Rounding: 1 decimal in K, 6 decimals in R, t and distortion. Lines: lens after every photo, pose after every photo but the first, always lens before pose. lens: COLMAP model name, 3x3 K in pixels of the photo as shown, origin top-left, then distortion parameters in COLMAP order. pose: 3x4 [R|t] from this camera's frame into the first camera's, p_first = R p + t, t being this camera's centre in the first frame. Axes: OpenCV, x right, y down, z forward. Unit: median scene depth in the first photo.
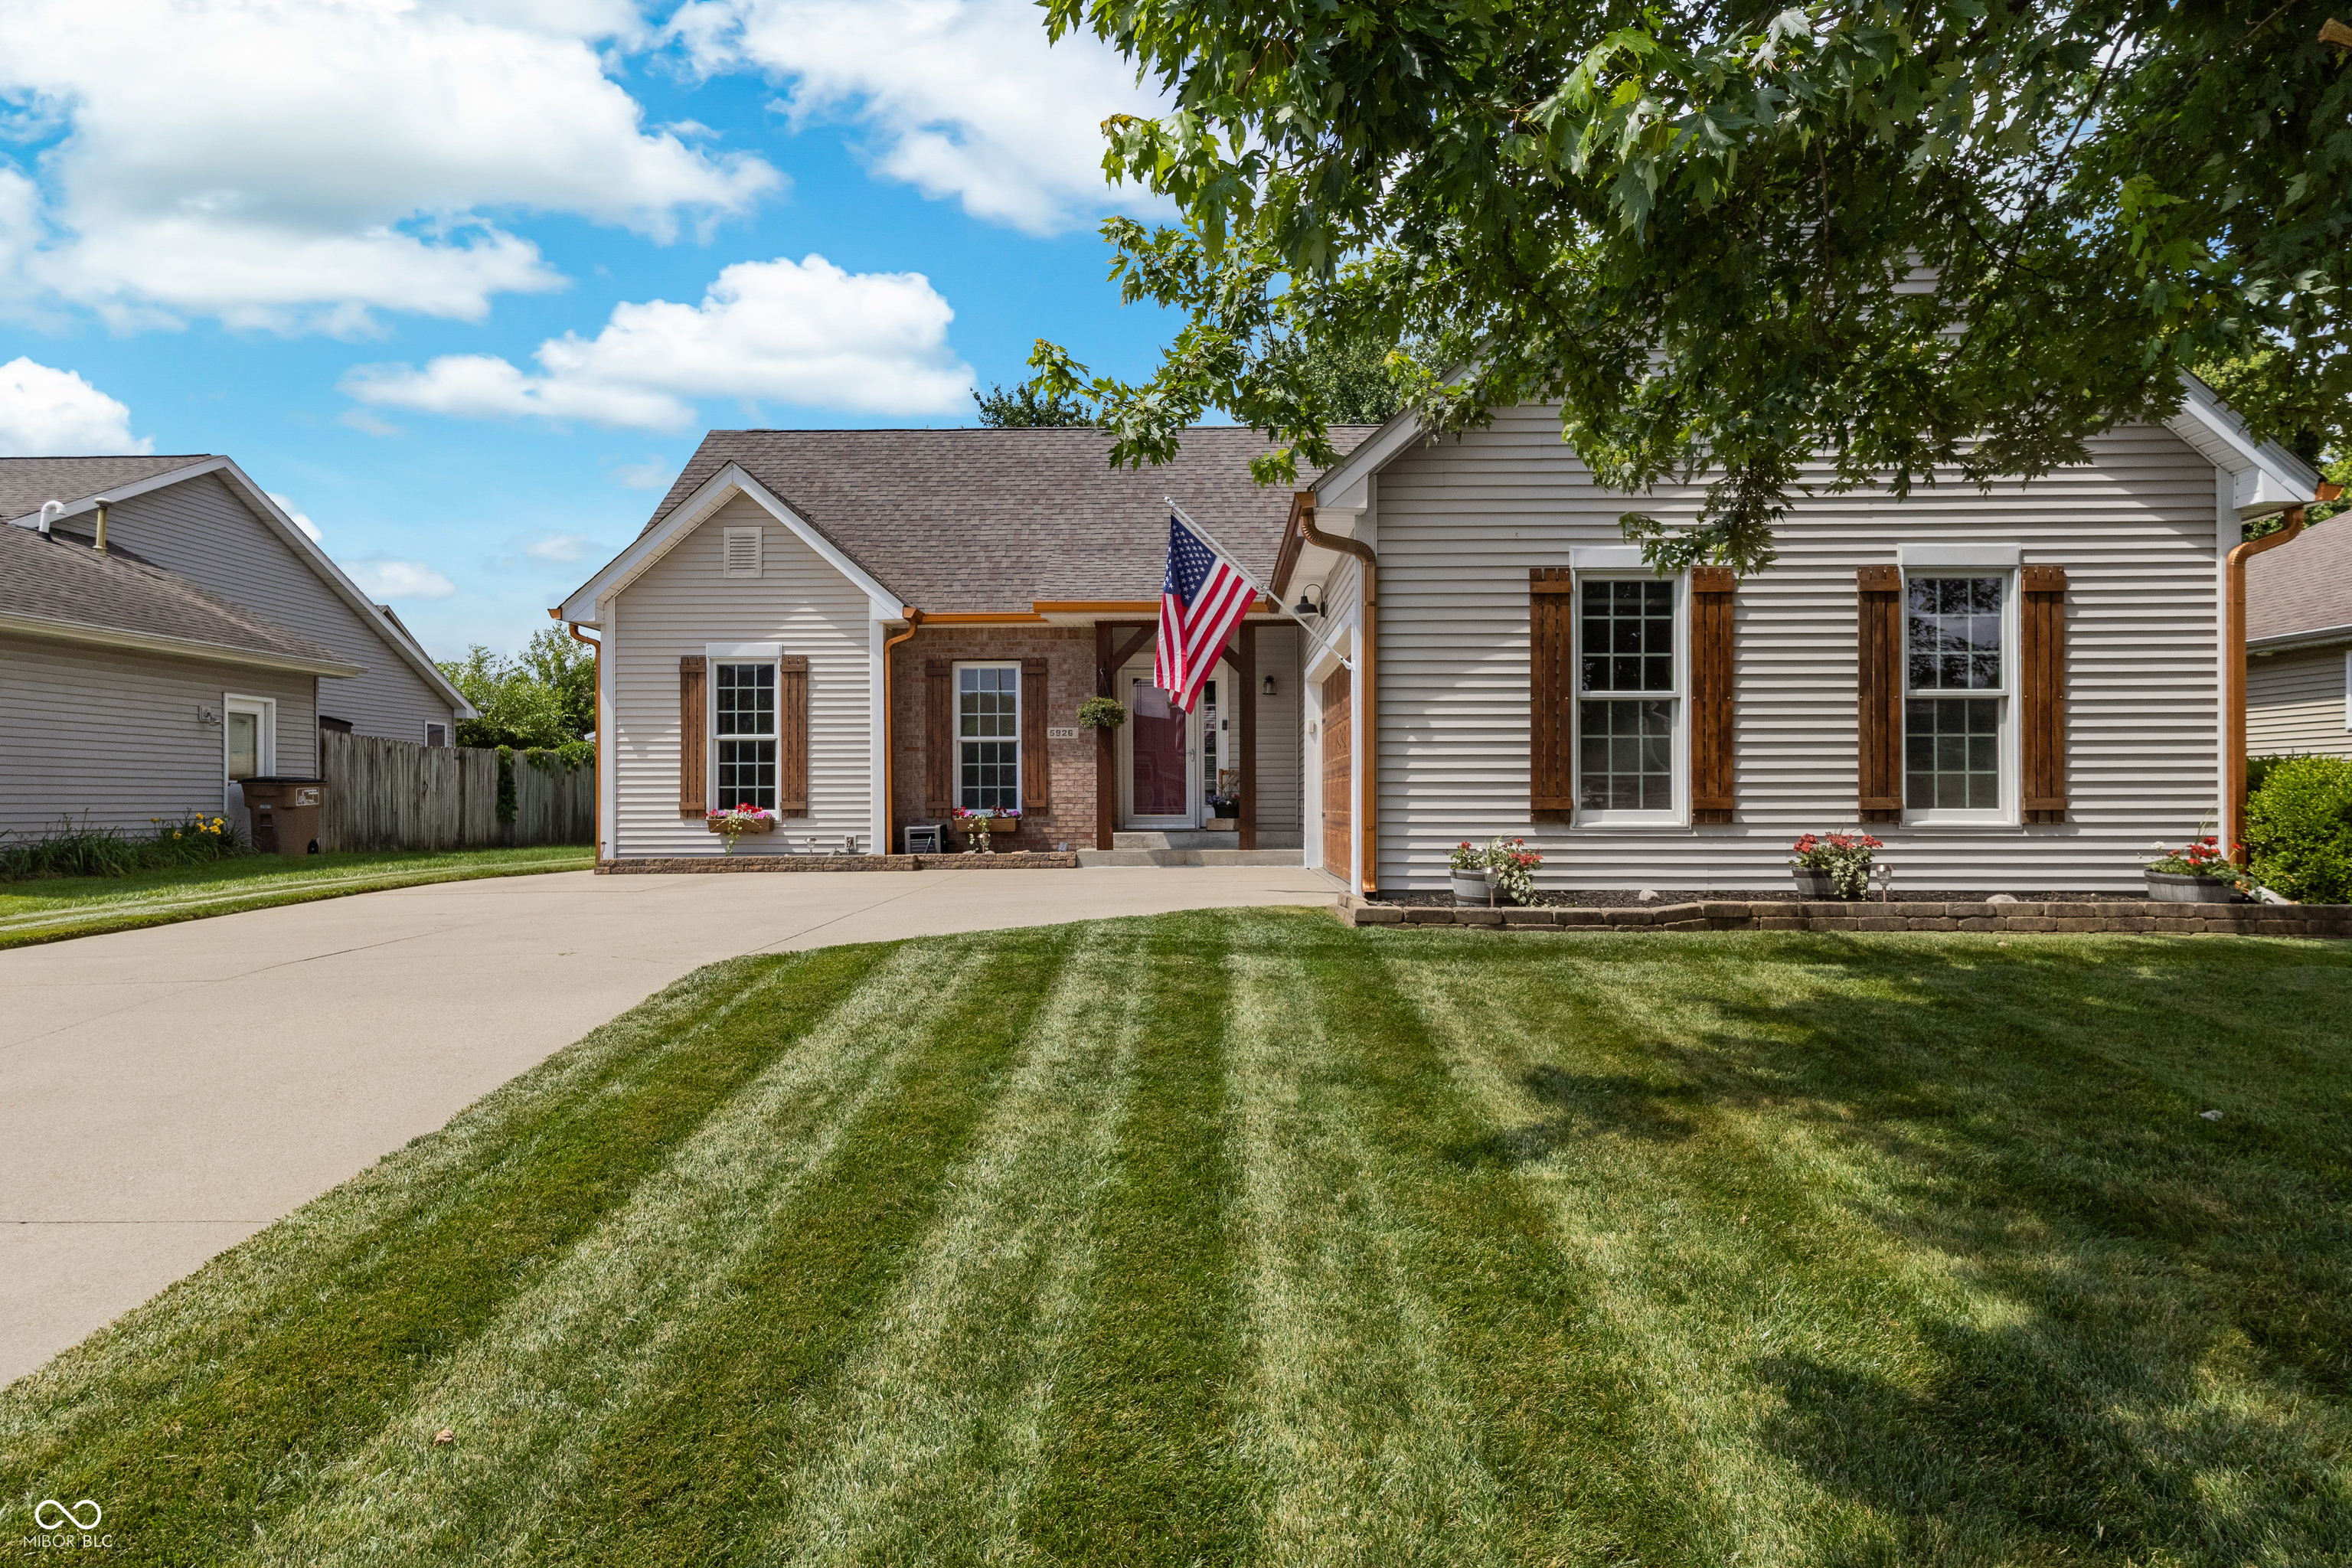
lens RADIAL K [[1313.6, 0, 1184.6], [0, 1313.6, 779.5], [0, 0, 1]] dist [0.000375, 0.002031]
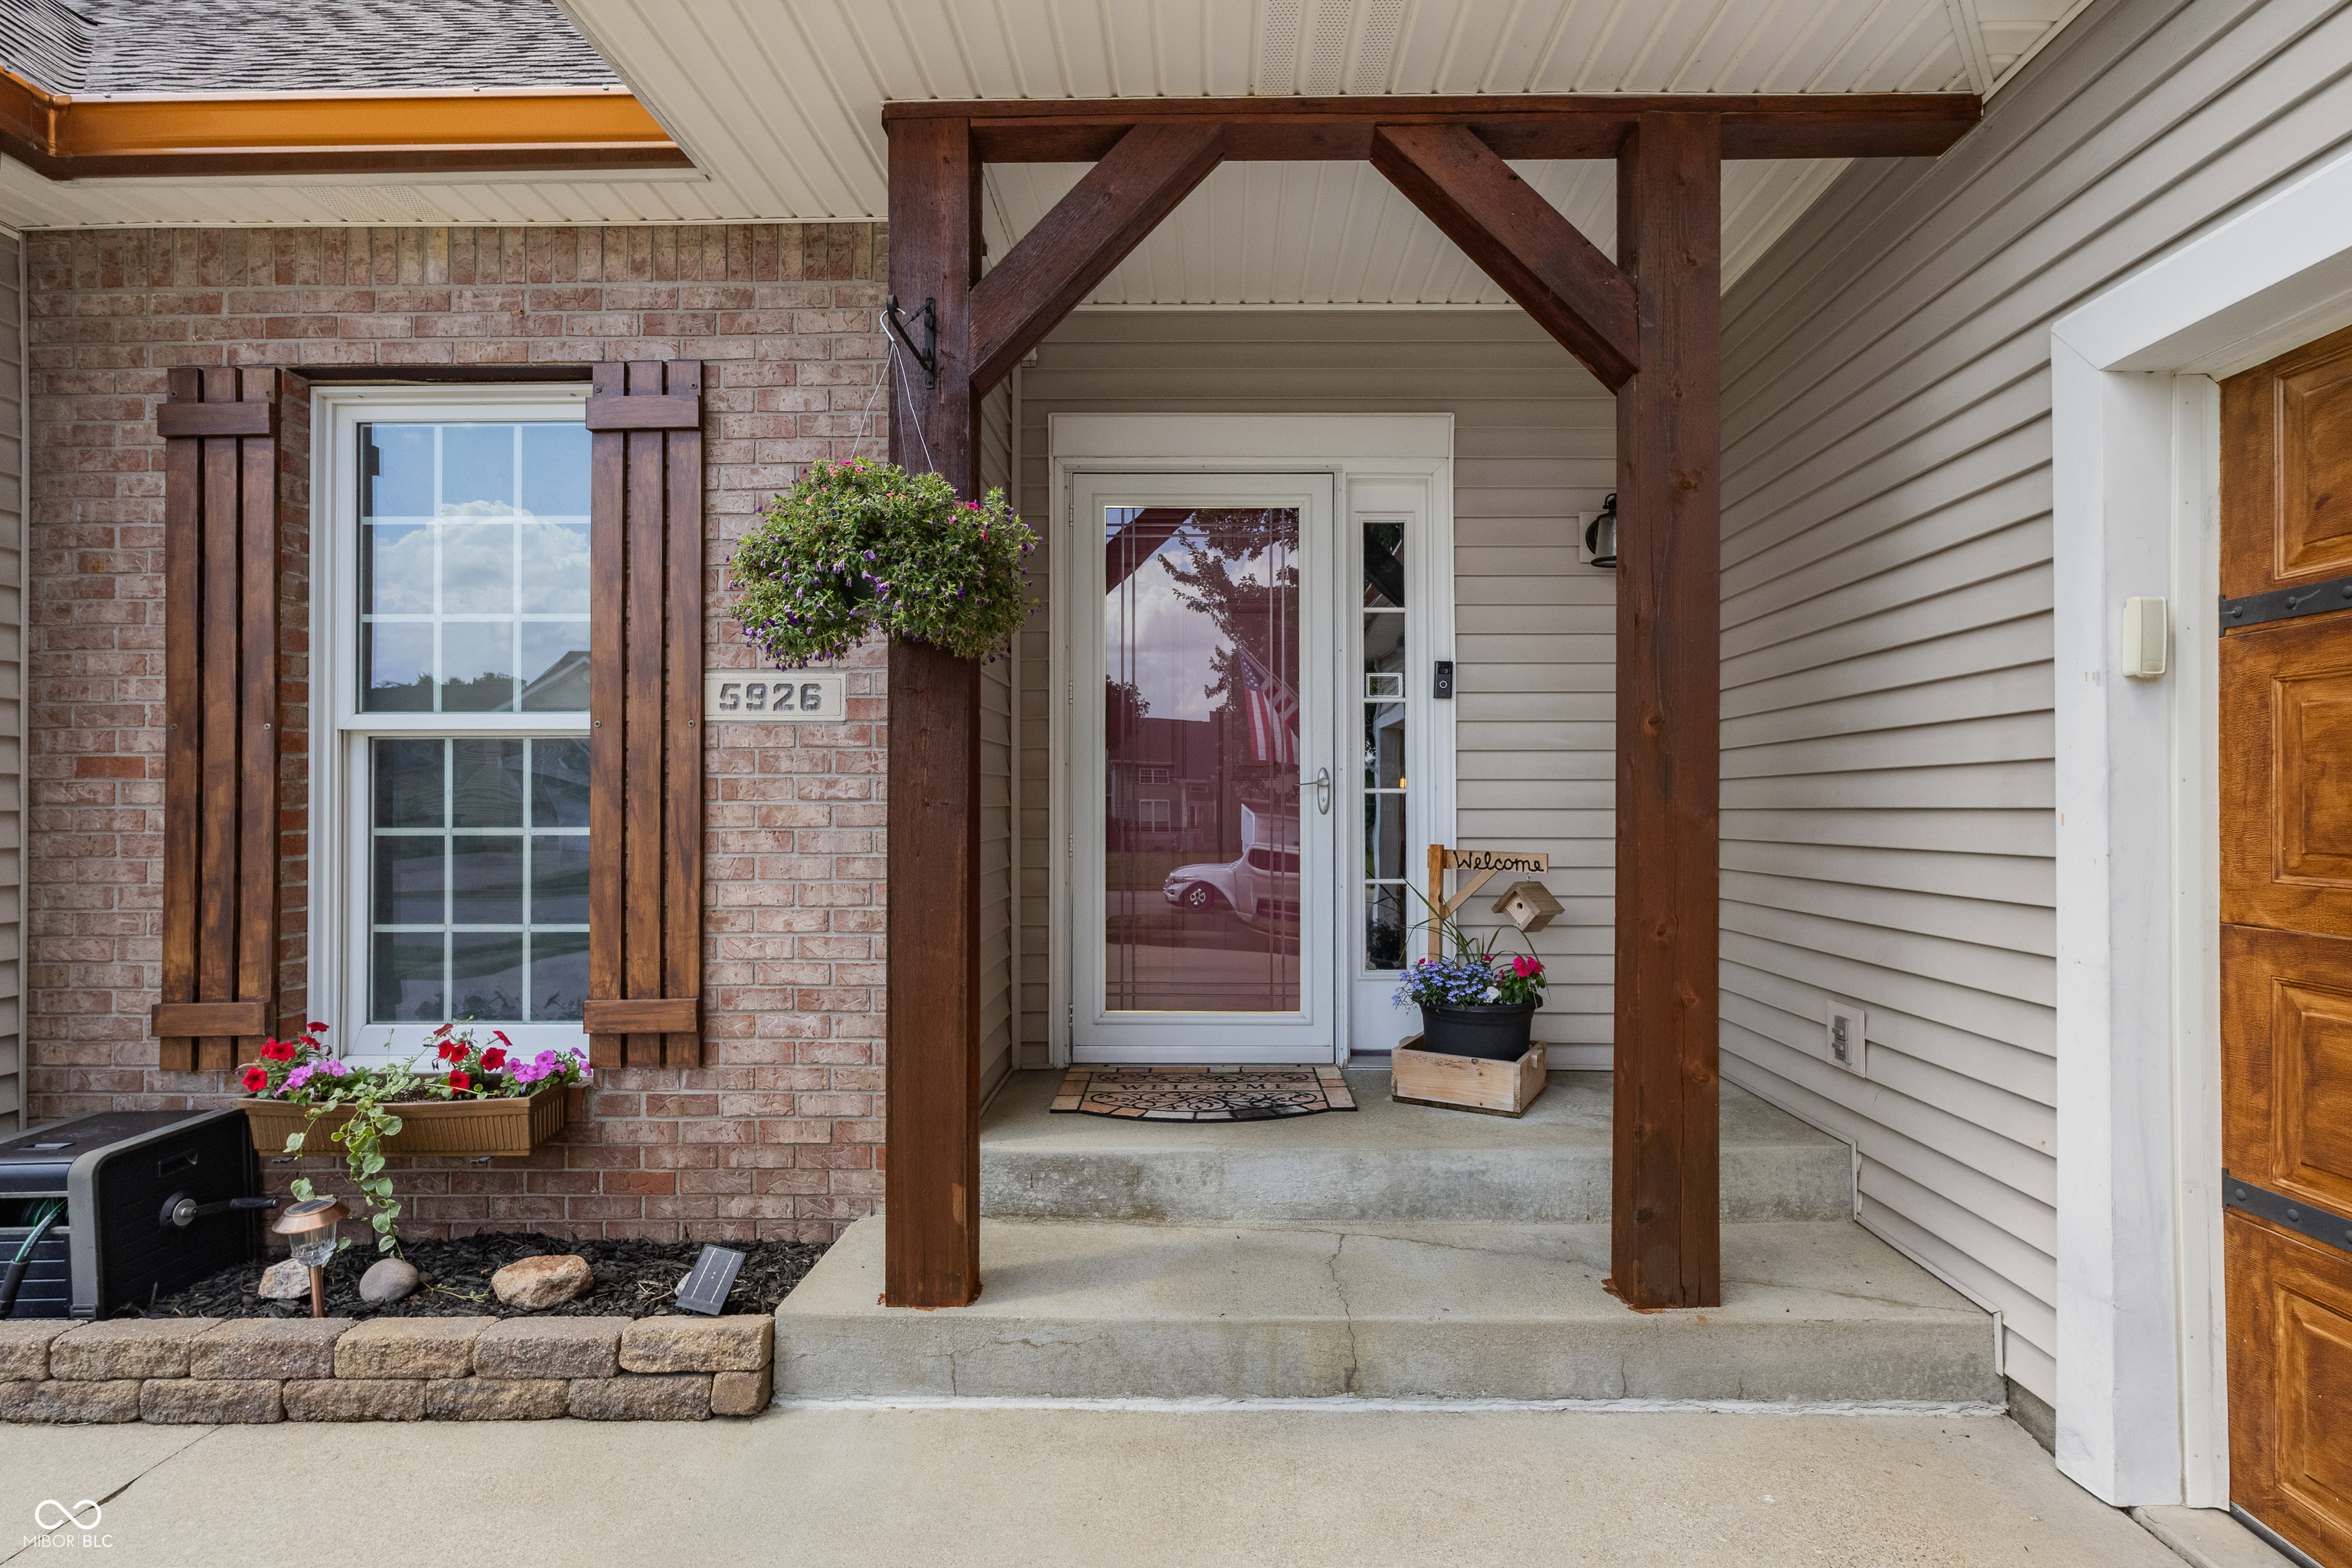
lens RADIAL K [[1102.7, 0, 1186.5], [0, 1102.7, 790.3], [0, 0, 1]] dist [0.000438, 0.000411]
pose [[0.999944, 0.004330, 0.009690, -0.025128], [-0.004393, 0.999969, 0.006526, -0.021552], [-0.009661, -0.006568, 0.999932, 0.835676]]
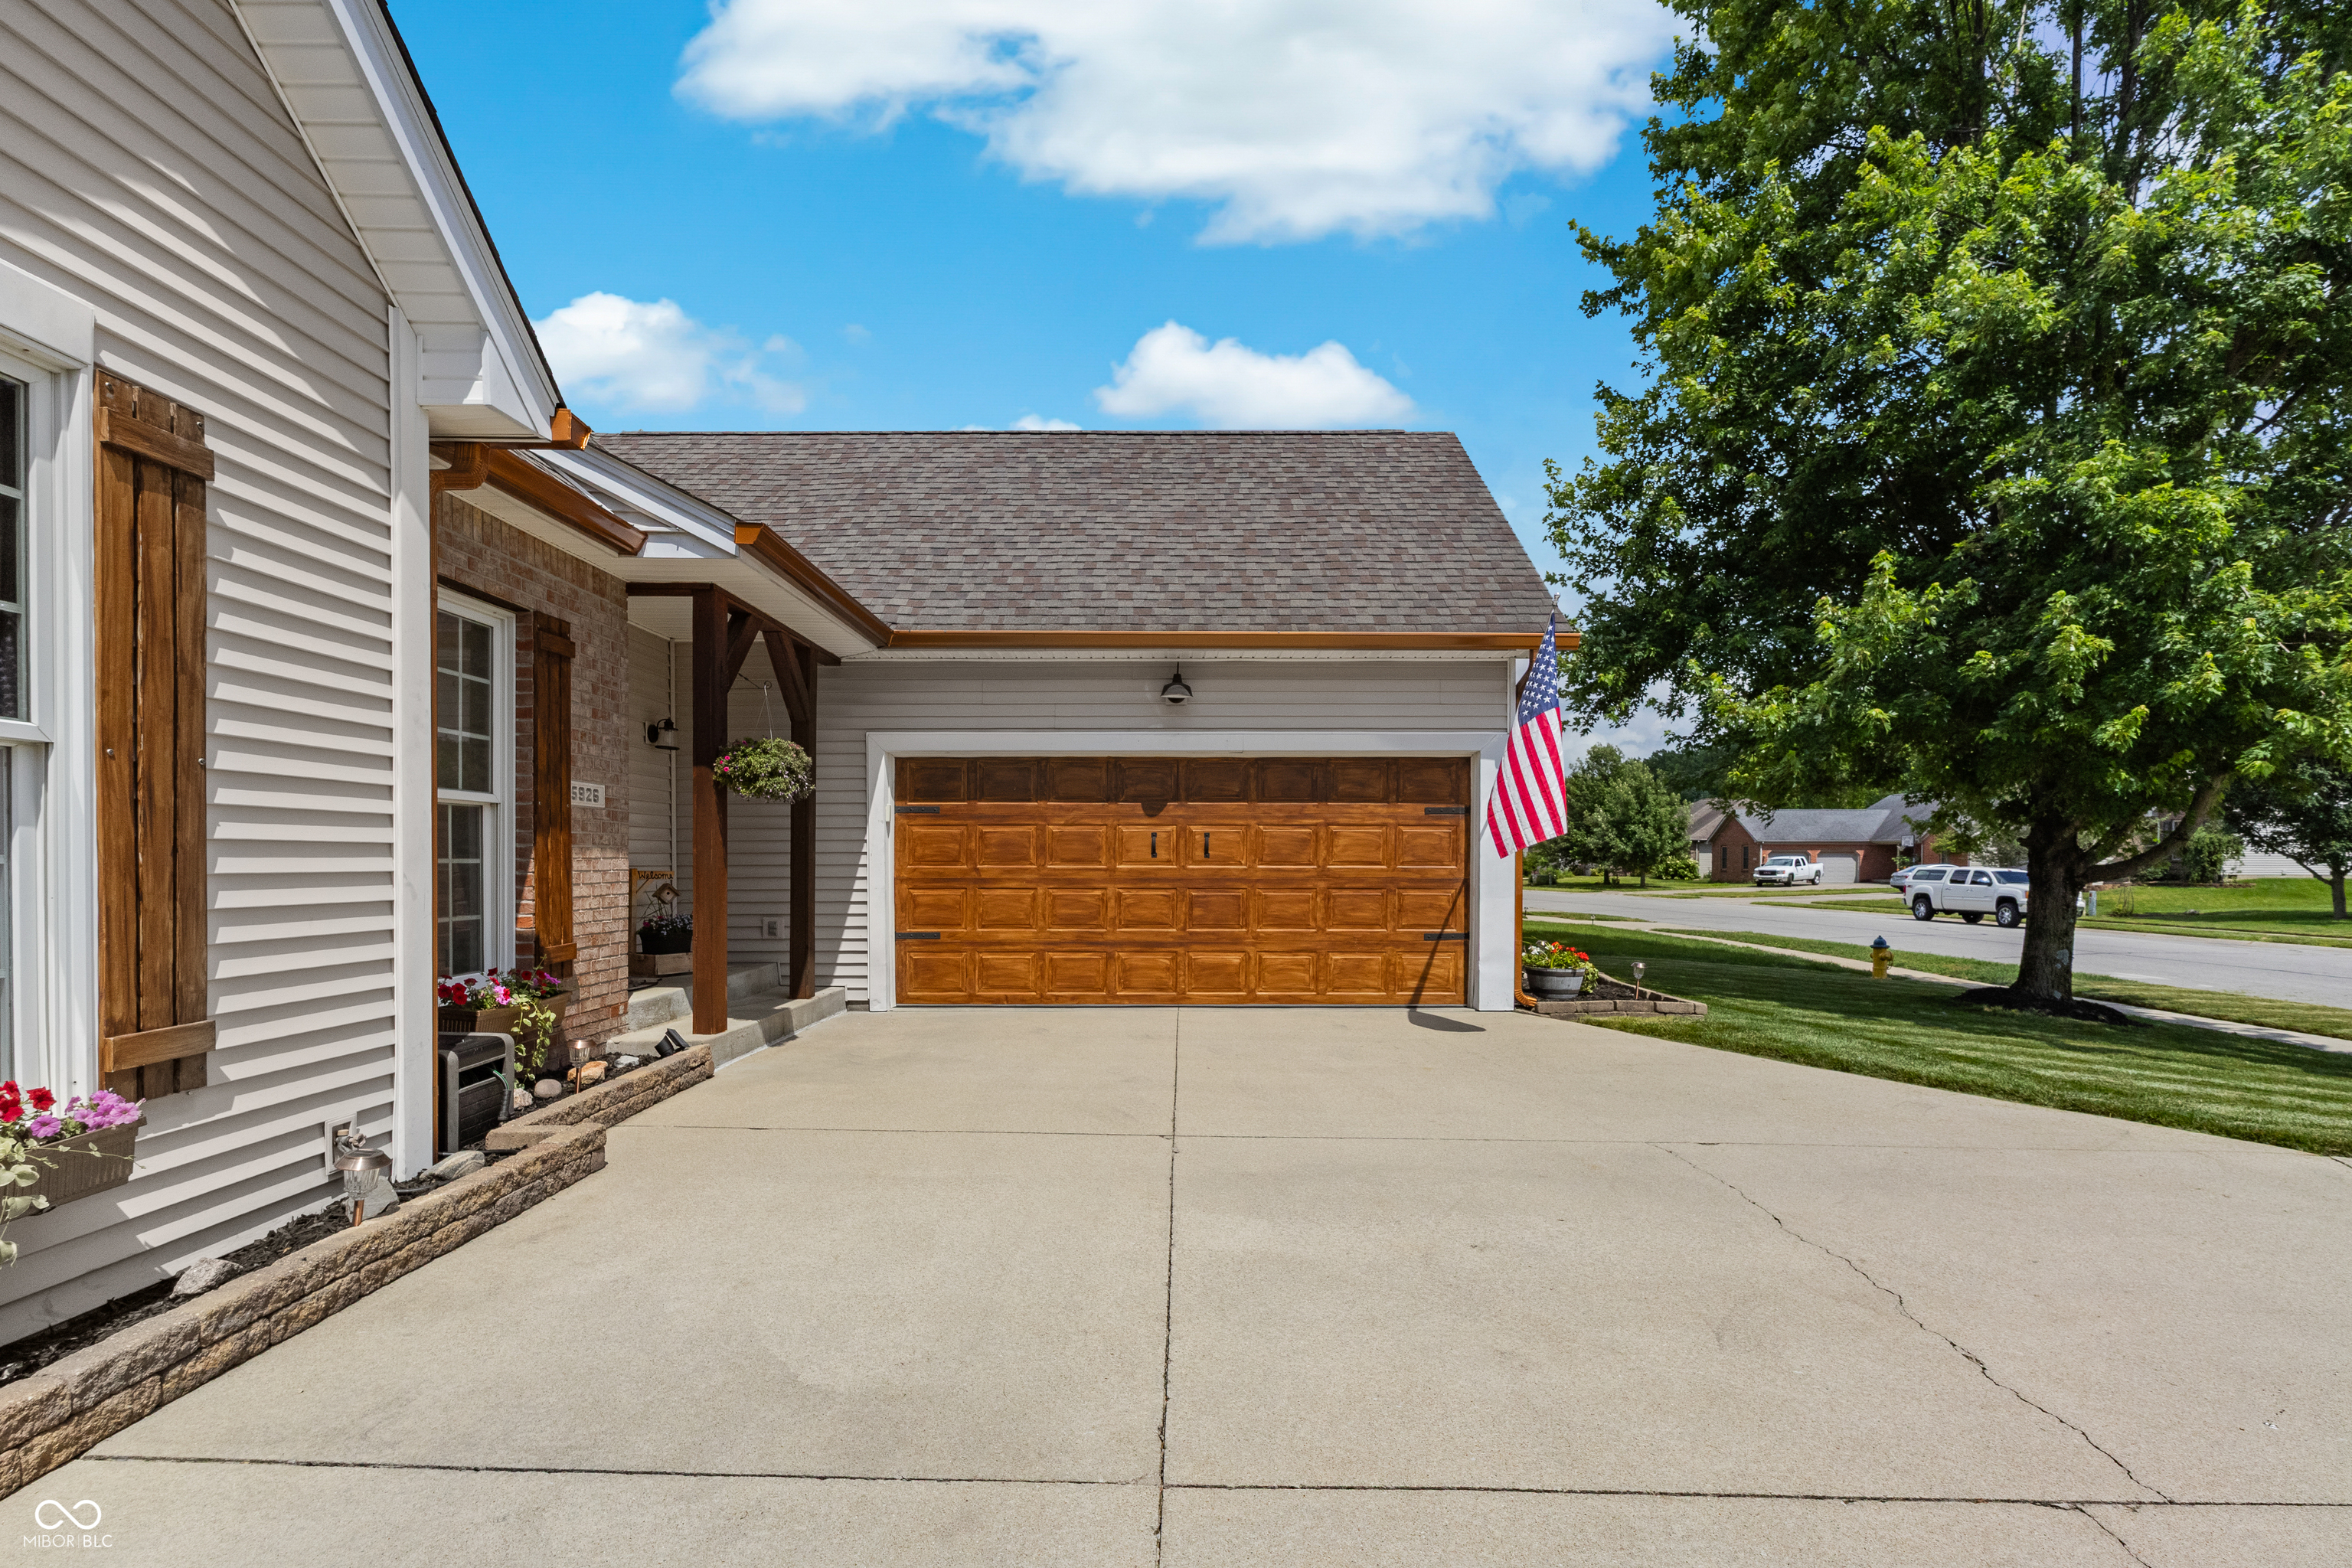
lens RADIAL K [[1088.6, 0, 1174.6], [0, 1088.6, 857.6], [0, 0, 1]] dist [-0.000051, -0.000146]
pose [[-0.013103, 0.006371, 0.999894, -0.489773], [-0.018393, 0.999809, -0.006611, -0.015003], [-0.999745, -0.018478, -0.012983, 0.823359]]
